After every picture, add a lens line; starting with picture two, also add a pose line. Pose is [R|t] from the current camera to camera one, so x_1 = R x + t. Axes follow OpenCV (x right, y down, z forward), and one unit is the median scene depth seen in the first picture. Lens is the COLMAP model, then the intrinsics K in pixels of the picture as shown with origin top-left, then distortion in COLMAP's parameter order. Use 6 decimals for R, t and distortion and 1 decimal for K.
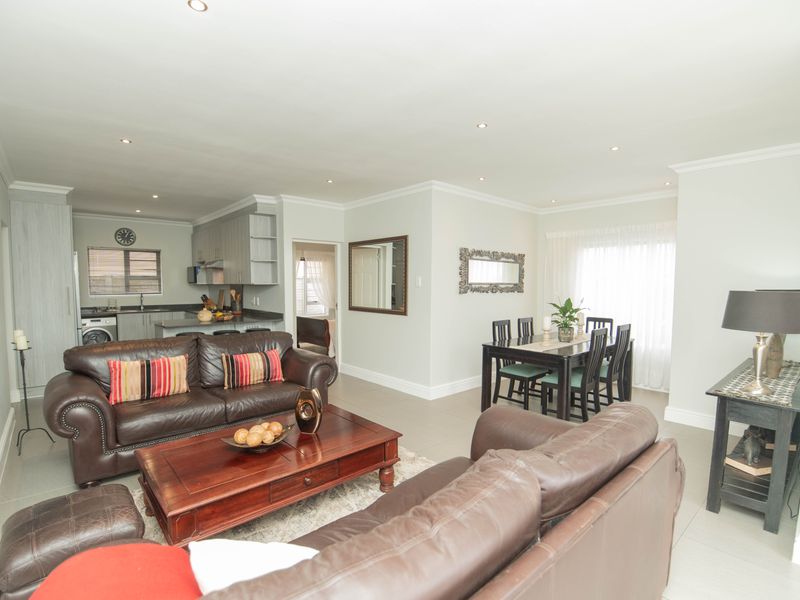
lens RADIAL K [[402.0, 0, 402.4], [0, 402.0, 307.9], [0, 0, 1]] dist [-0.015151, -0.001022]
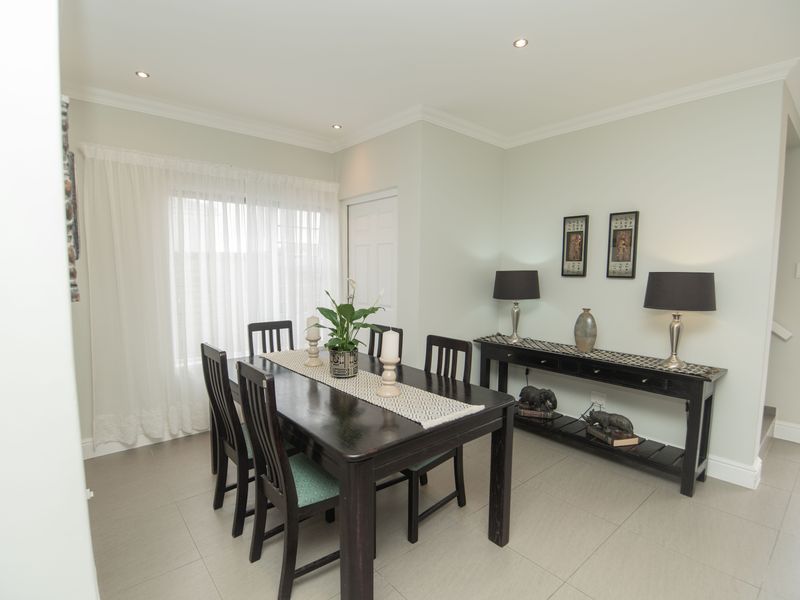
lens RADIAL K [[402.0, 0, 402.4], [0, 402.0, 307.9], [0, 0, 1]] dist [-0.015151, -0.001022]
pose [[0.036560, -0.096087, 0.994701, -0.076241], [0.062403, 0.993644, 0.093692, -0.038656], [-0.997381, 0.058647, 0.042324, 0.773793]]
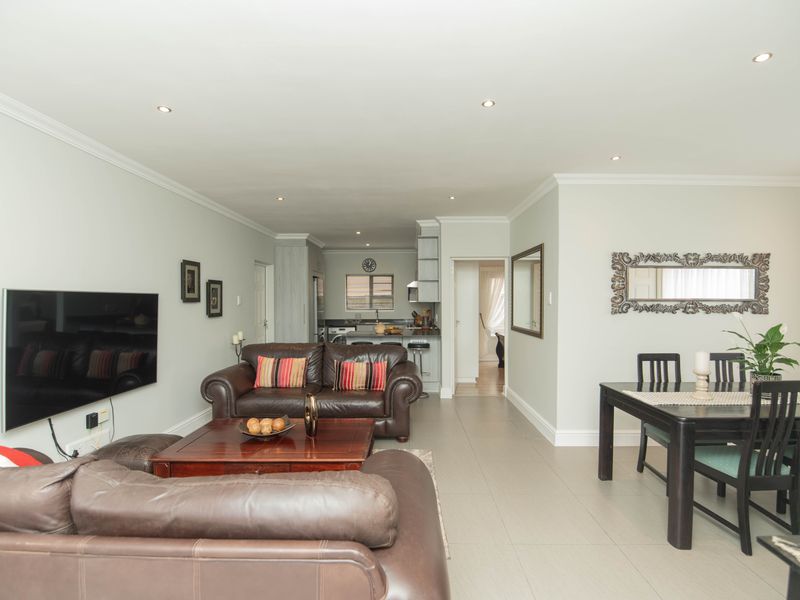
lens RADIAL K [[402.0, 0, 402.4], [0, 402.0, 307.9], [0, 0, 1]] dist [-0.015151, -0.001022]
pose [[0.731919, 0.007486, -0.681350, 0.355284], [-0.038533, 0.998794, -0.030419, -0.007862], [0.680301, 0.048519, 0.731325, 0.179317]]
